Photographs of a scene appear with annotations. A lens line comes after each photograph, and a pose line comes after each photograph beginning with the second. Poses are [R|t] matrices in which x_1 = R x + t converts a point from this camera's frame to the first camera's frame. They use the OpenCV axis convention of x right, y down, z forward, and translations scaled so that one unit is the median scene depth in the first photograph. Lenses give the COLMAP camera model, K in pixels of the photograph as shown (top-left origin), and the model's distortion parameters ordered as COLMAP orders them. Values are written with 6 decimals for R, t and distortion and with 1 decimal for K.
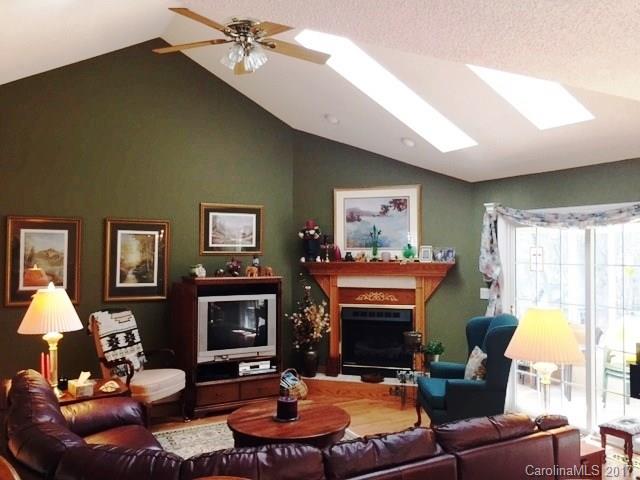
lens RADIAL K [[542.5, 0, 317.9], [0, 542.5, 238.6], [0, 0, 1]] dist [0.060074, -0.082433]
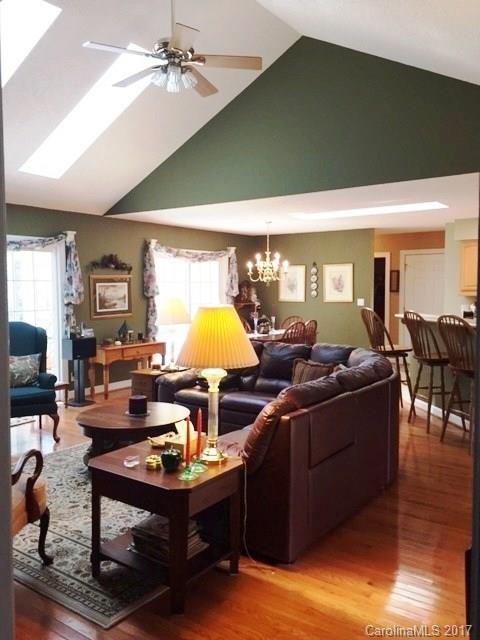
lens RADIAL K [[542.5, 0, 239.9], [0, 542.5, 318.9], [0, 0, 1]] dist [0.060074, -0.082433]
pose [[-0.412783, -0.058504, 0.908948, -0.723326], [-0.019945, 0.998276, 0.055196, 0.044361], [-0.910611, 0.004655, -0.413239, 0.807595]]
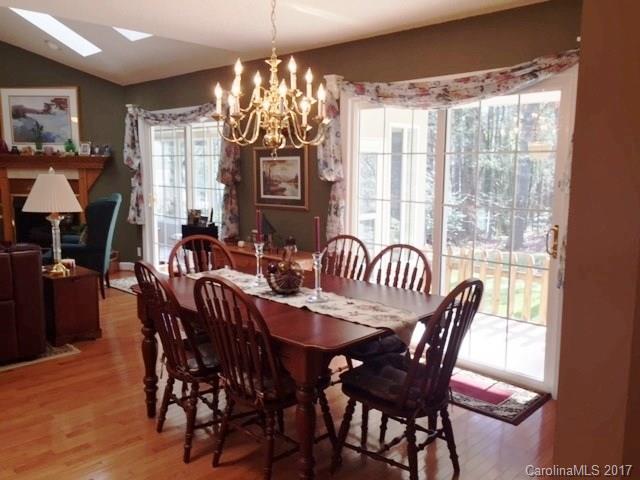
lens RADIAL K [[542.5, 0, 320.5], [0, 542.5, 240.3], [0, 0, 1]] dist [0.060074, -0.082433]
pose [[0.963102, -0.025814, 0.267897, 0.361441], [-0.016096, 0.988083, 0.153077, 0.034586], [-0.268656, -0.151741, 0.951209, -0.260051]]
